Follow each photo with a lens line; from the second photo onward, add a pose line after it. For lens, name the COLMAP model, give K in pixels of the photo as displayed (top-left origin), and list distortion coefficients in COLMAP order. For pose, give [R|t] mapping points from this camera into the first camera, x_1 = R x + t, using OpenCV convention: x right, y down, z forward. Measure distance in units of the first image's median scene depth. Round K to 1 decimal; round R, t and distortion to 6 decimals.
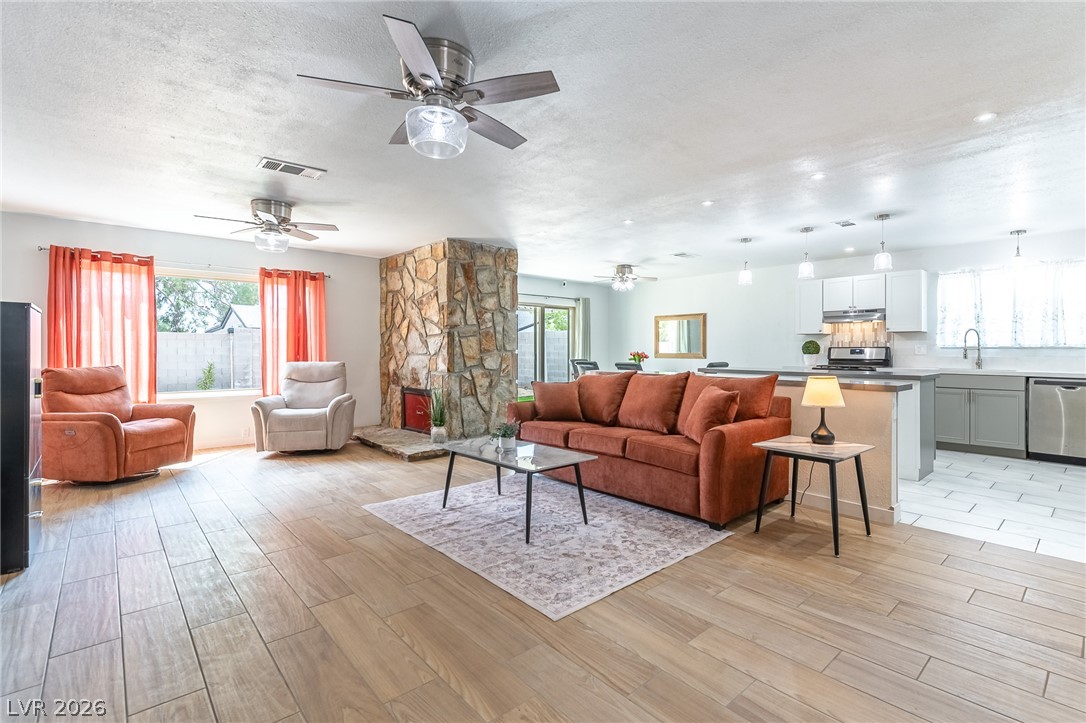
lens RADIAL K [[500.1, 0, 568.5], [0, 500.1, 348.8], [0, 0, 1]] dist [-0.000475, -0.000090]
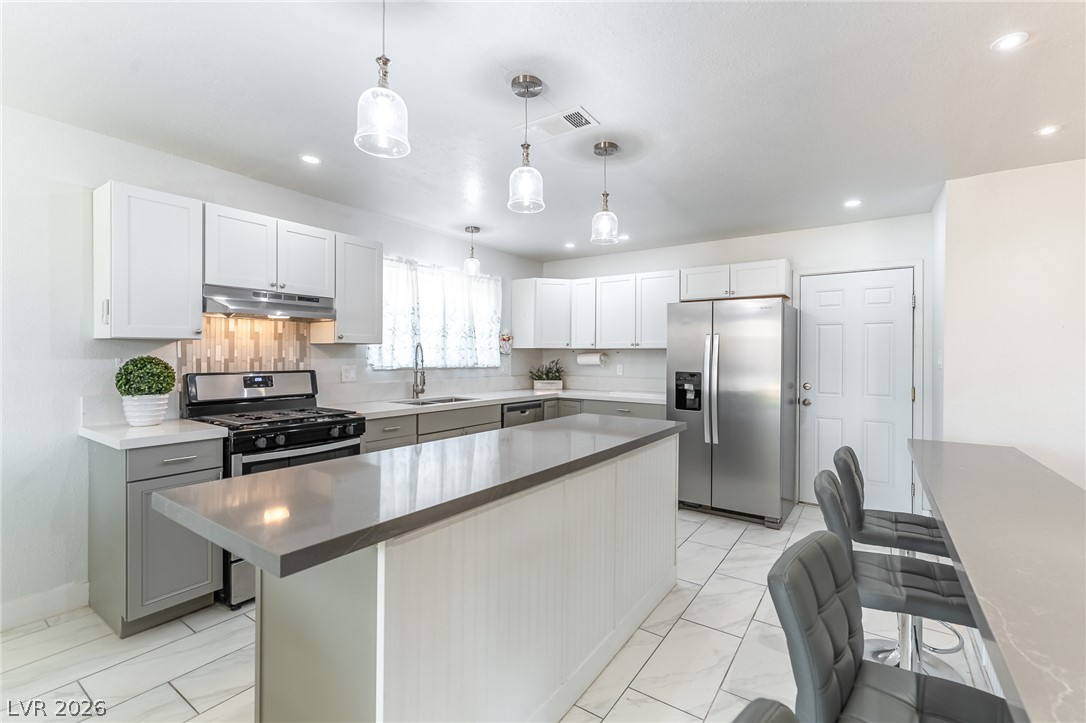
lens RADIAL K [[479.5, 0, 550.5], [0, 479.5, 353.4], [0, 0, 1]] dist [-0.000207, -0.000832]
pose [[-0.231986, 0.000885, 0.972719, 0.090350], [-0.009476, 0.999950, -0.003169, -0.024311], [-0.972673, -0.009952, -0.231966, 0.944733]]
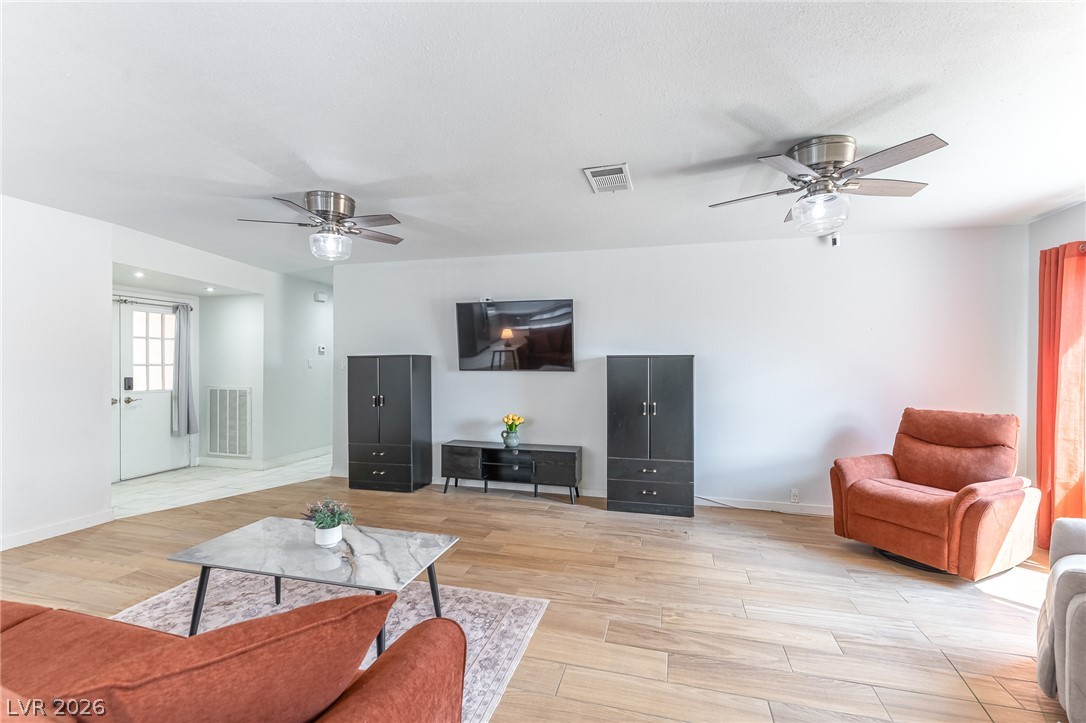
lens RADIAL K [[479.5, 0, 542.7], [0, 479.5, 374.5], [0, 0, 1]] dist [-0.000207, -0.000832]
pose [[-0.843547, 0.003149, -0.537046, -0.009620], [-0.005908, 0.999868, 0.015141, -0.021531], [0.537023, 0.015945, -0.843417, 0.952675]]
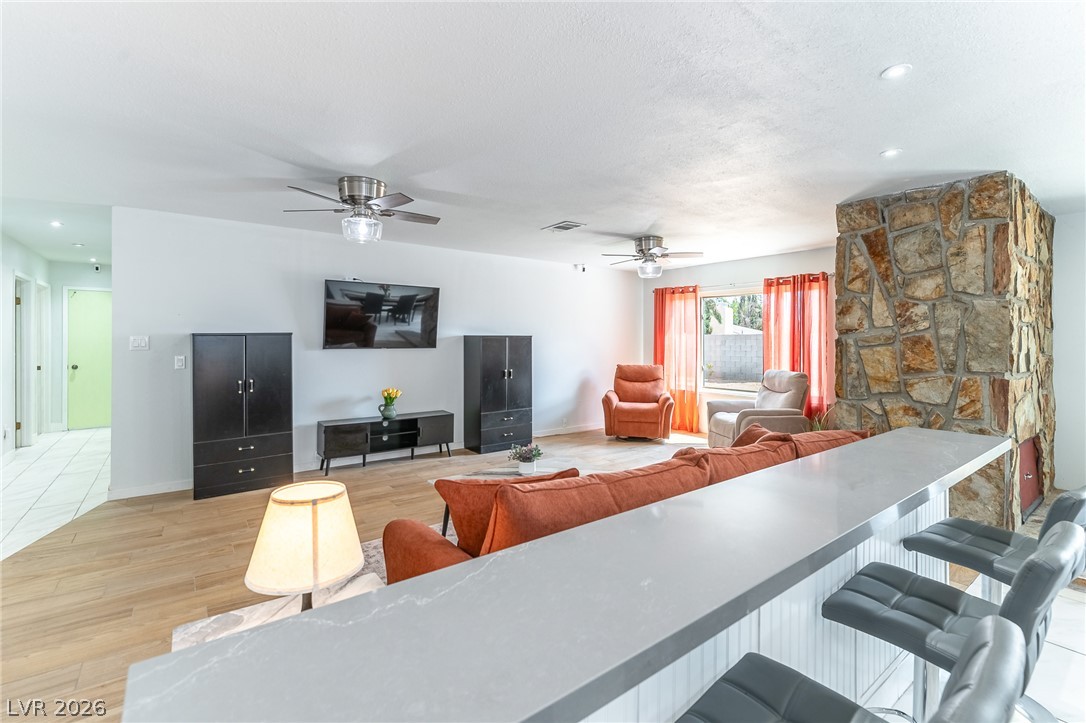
lens RADIAL K [[479.5, 0, 551.5], [0, 479.5, 341.4], [0, 0, 1]] dist [-0.000207, -0.000832]
pose [[-0.087564, 0.002856, -0.996155, 0.436997], [-0.001821, 0.999994, 0.003027, -0.030932], [0.996157, 0.002079, -0.087559, 0.628386]]
